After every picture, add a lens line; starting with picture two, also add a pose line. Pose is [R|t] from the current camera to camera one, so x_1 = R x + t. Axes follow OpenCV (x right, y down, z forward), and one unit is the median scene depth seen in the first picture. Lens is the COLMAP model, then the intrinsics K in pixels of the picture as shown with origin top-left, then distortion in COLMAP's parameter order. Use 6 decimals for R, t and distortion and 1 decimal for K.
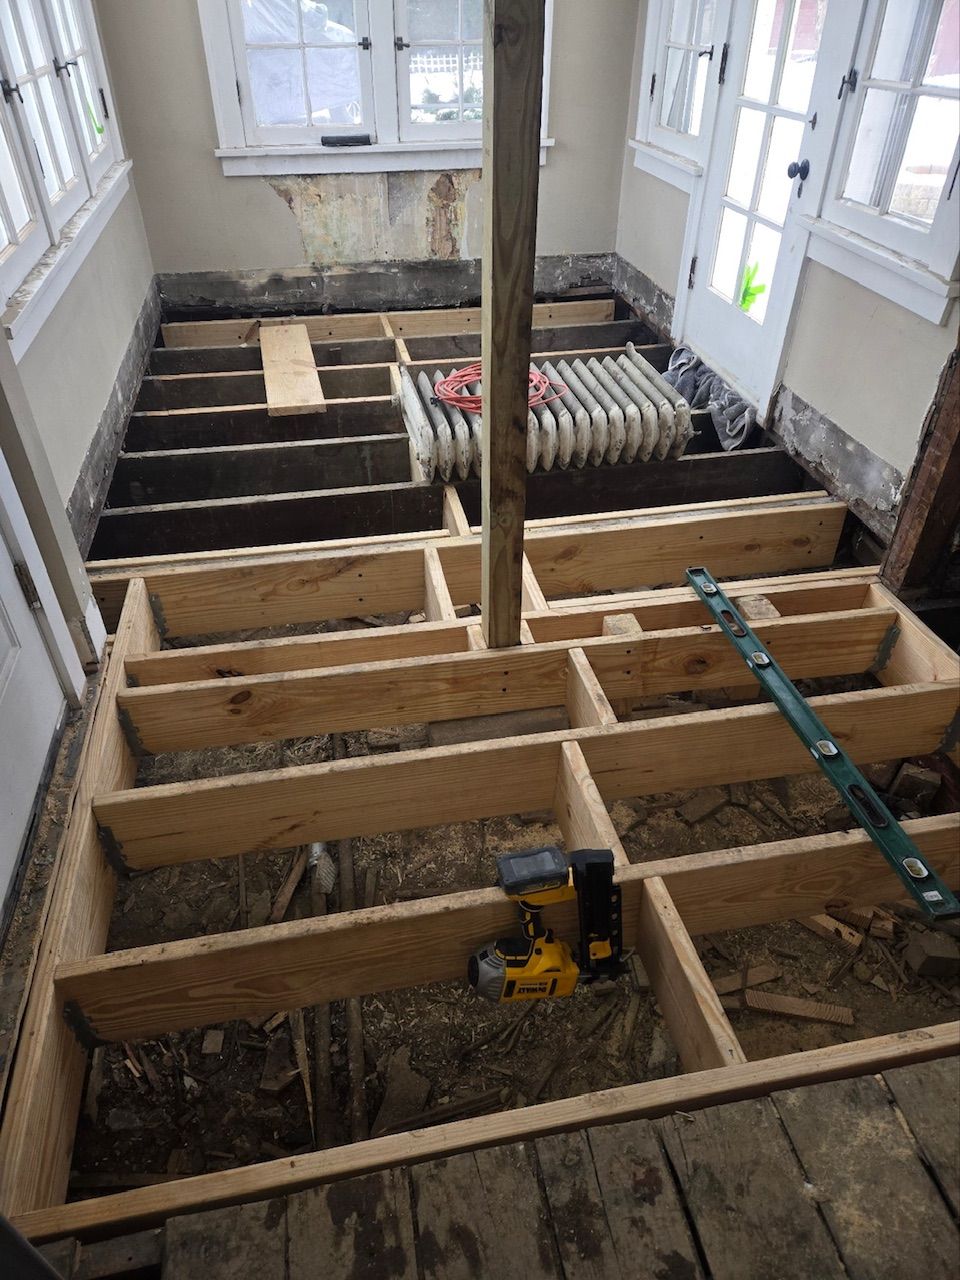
lens RADIAL K [[848.2, 0, 472.7], [0, 848.2, 633.5], [0, 0, 1]] dist [0.096240, -0.083185]
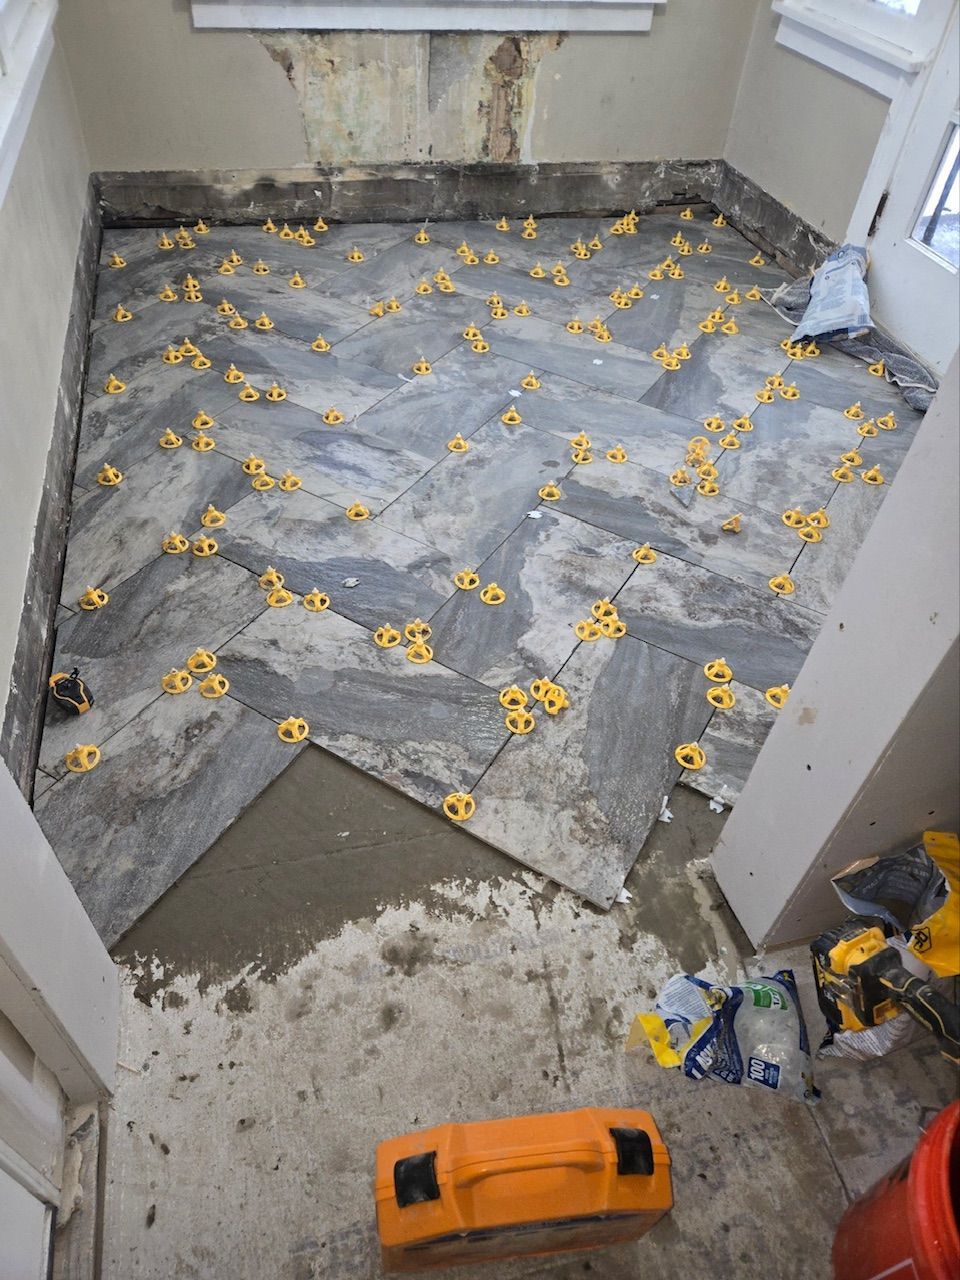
lens RADIAL K [[848.2, 0, 469.2], [0, 848.2, 645.8], [0, 0, 1]] dist [0.096240, -0.083185]
pose [[0.997181, 0.002479, 0.074993, -0.114125], [-0.013815, 0.988434, 0.151019, -0.146138], [-0.073751, -0.151630, 0.985682, 0.227252]]
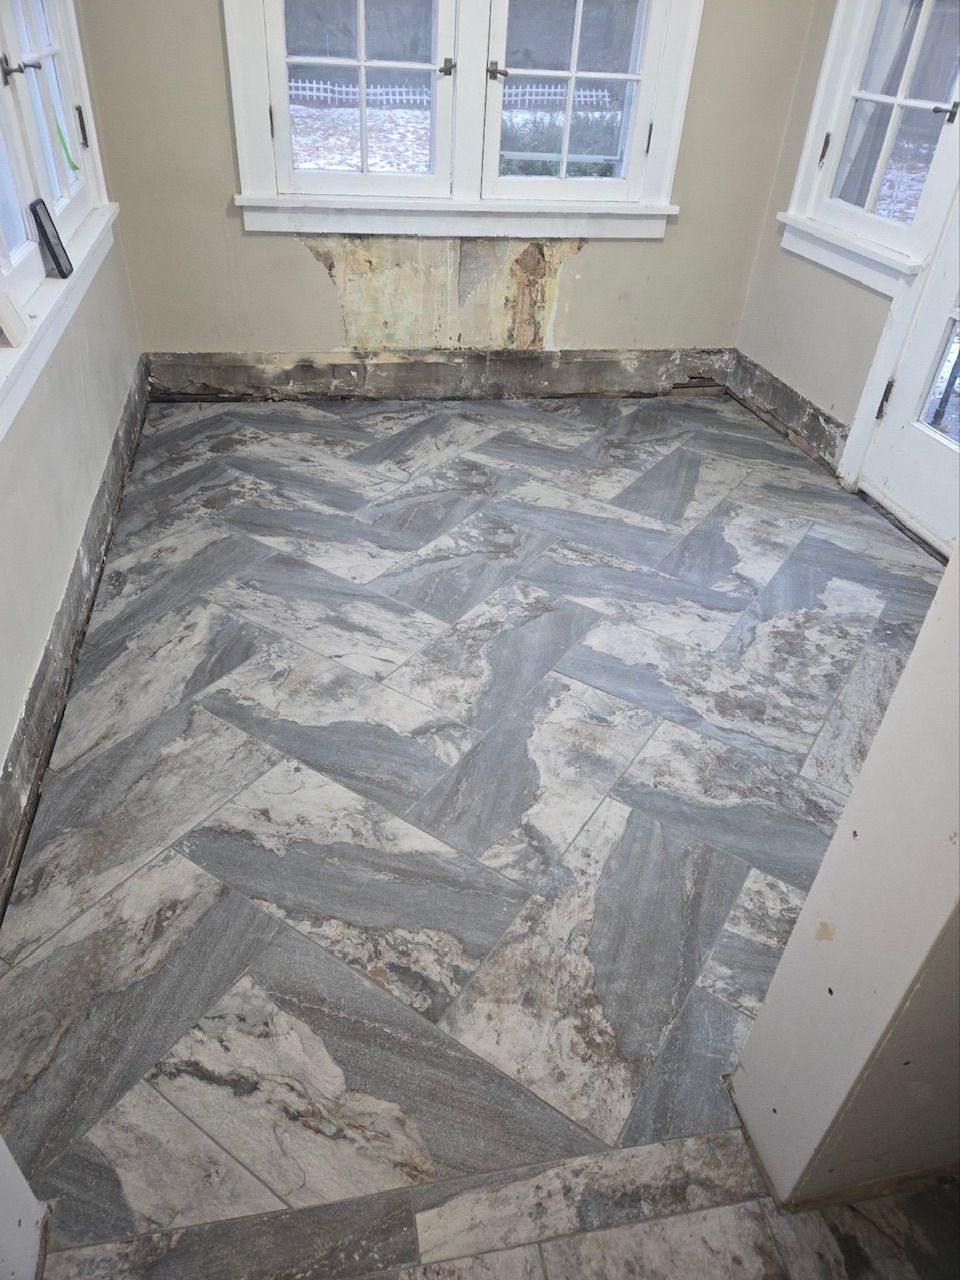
lens RADIAL K [[848.2, 0, 482.5], [0, 848.2, 645.0], [0, 0, 1]] dist [0.096240, -0.083185]
pose [[0.998159, 0.035562, 0.049139, -0.100452], [-0.034697, 0.999230, -0.018340, -0.156569], [-0.049753, 0.016601, 0.998624, 0.241359]]
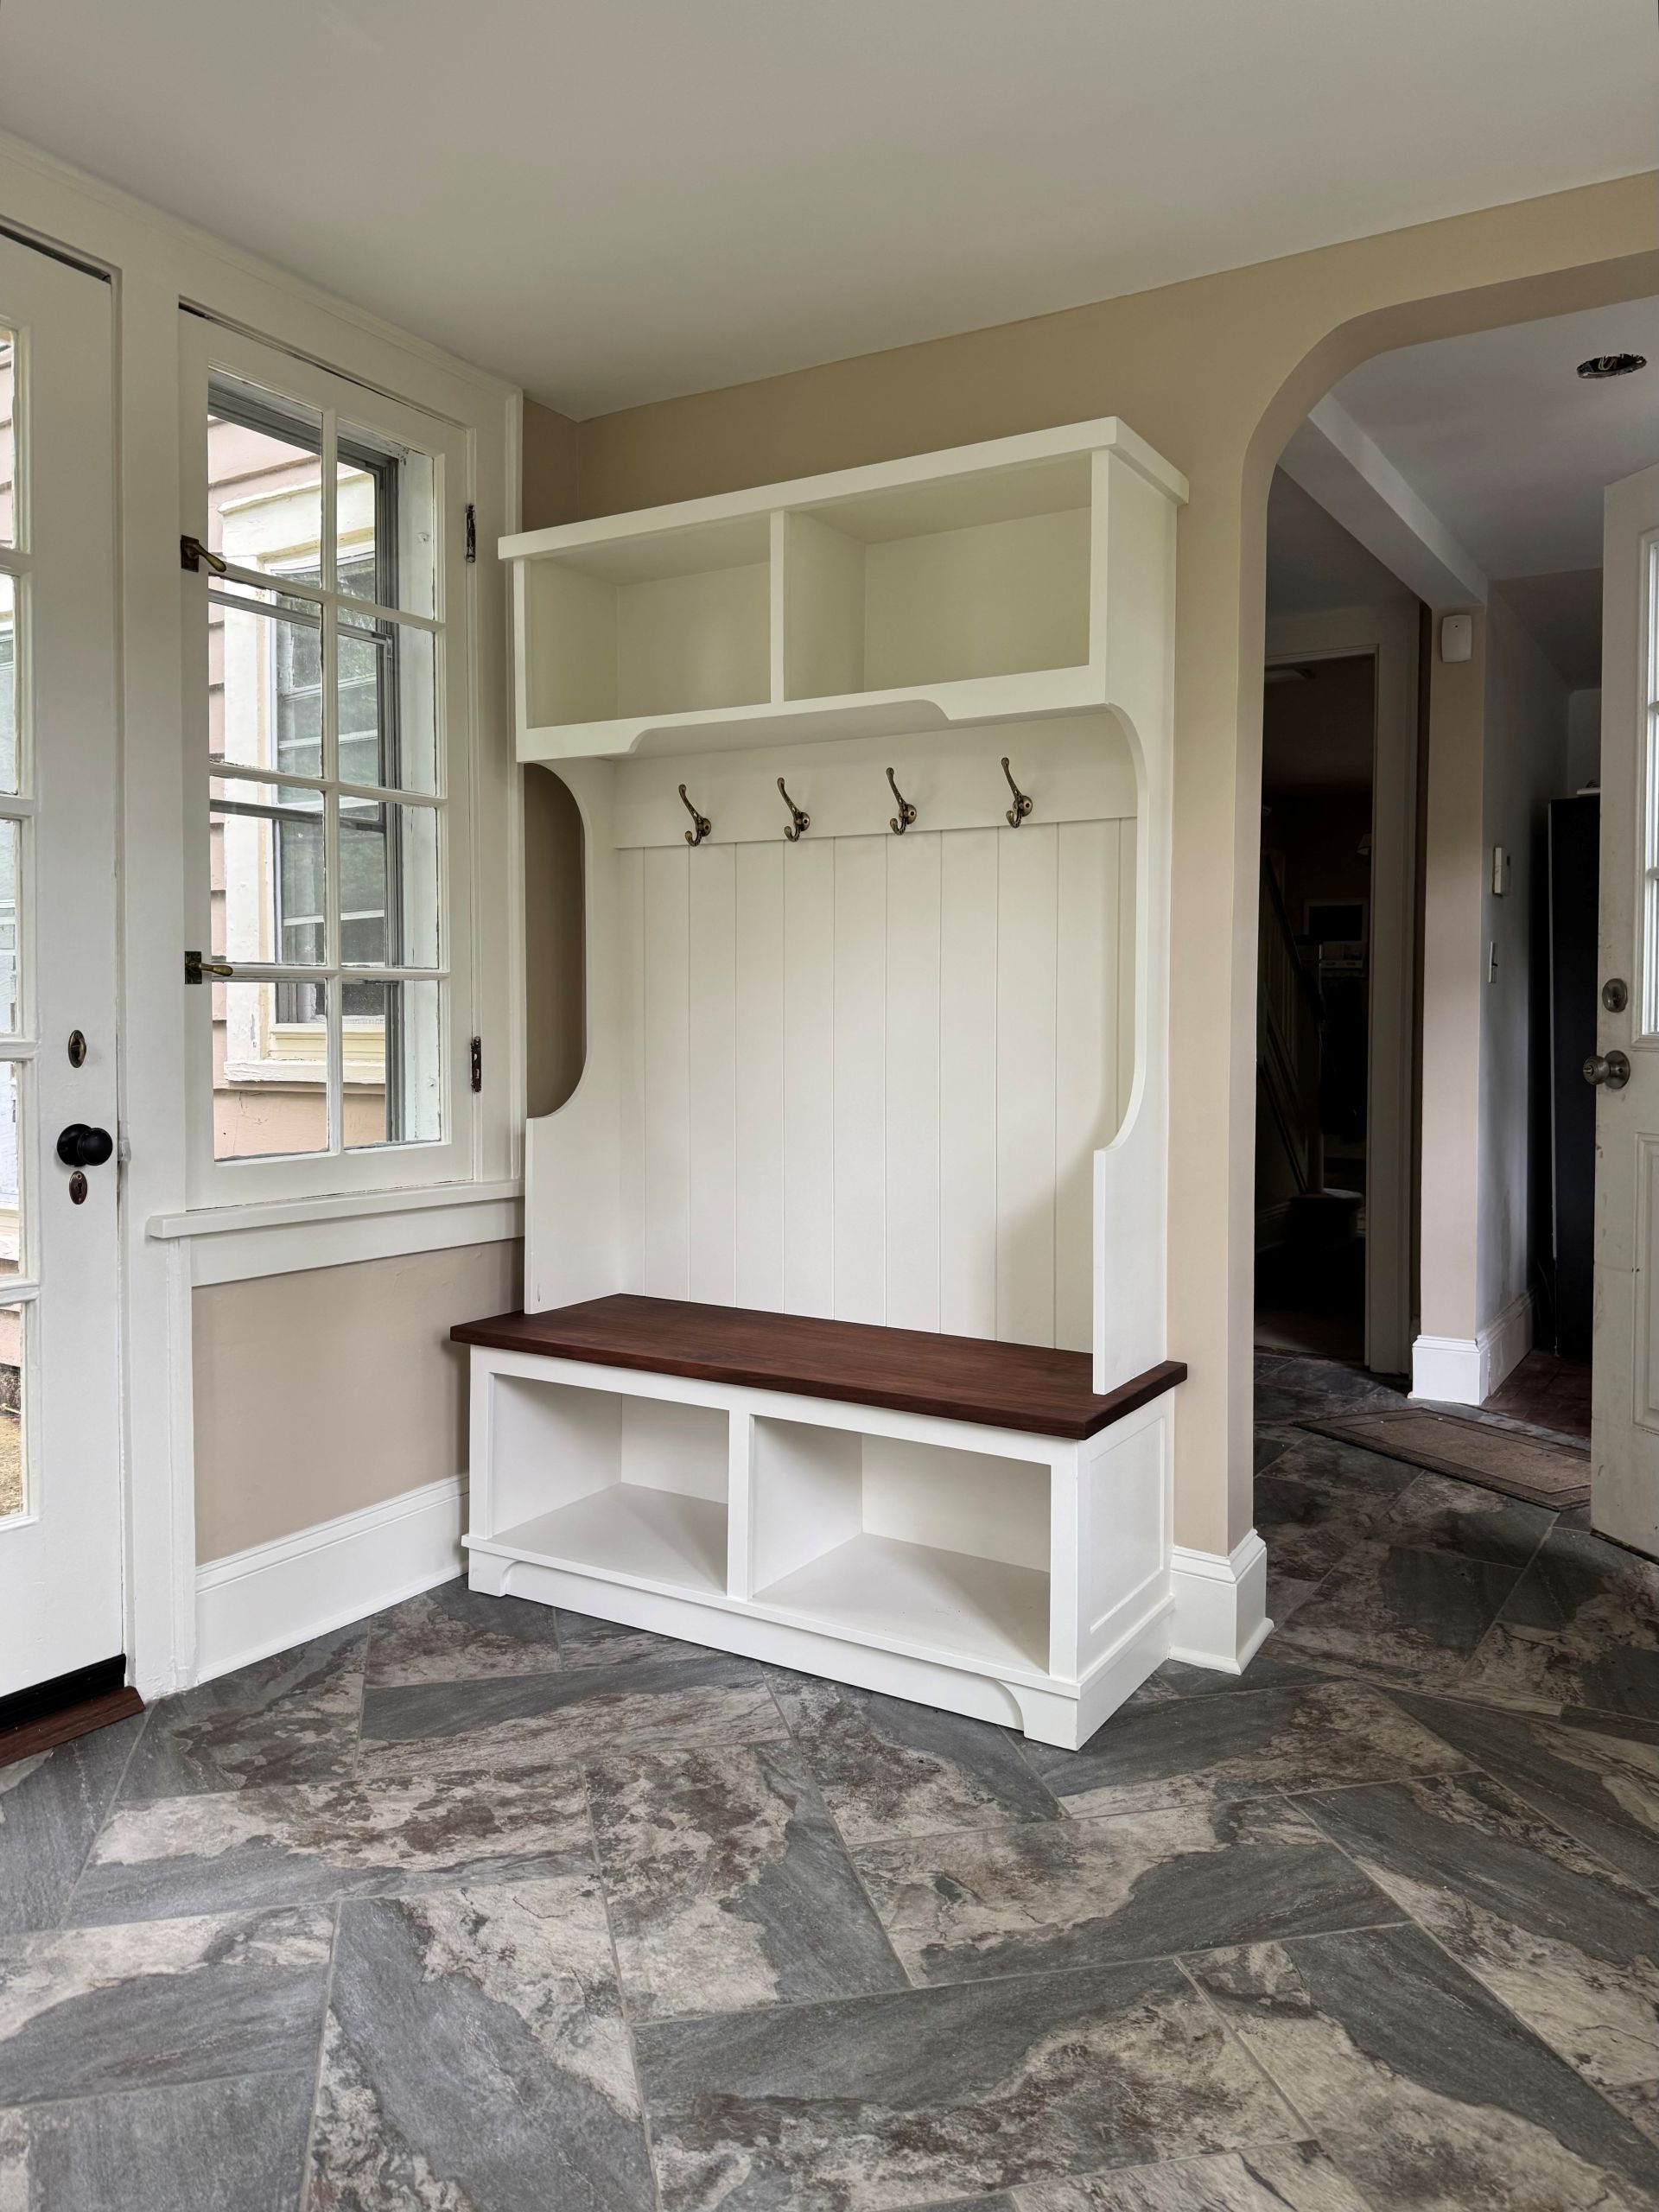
lens RADIAL K [[1622.1, 0, 819.2], [0, 1622.1, 1098.4], [0, 0, 1]] dist [0.020243, -0.019929]
pose [[-0.742177, -0.037326, 0.669163, -0.272157], [0.394938, 0.782317, 0.481668, -0.510800], [-0.541477, 0.621761, -0.565876, 0.802207]]
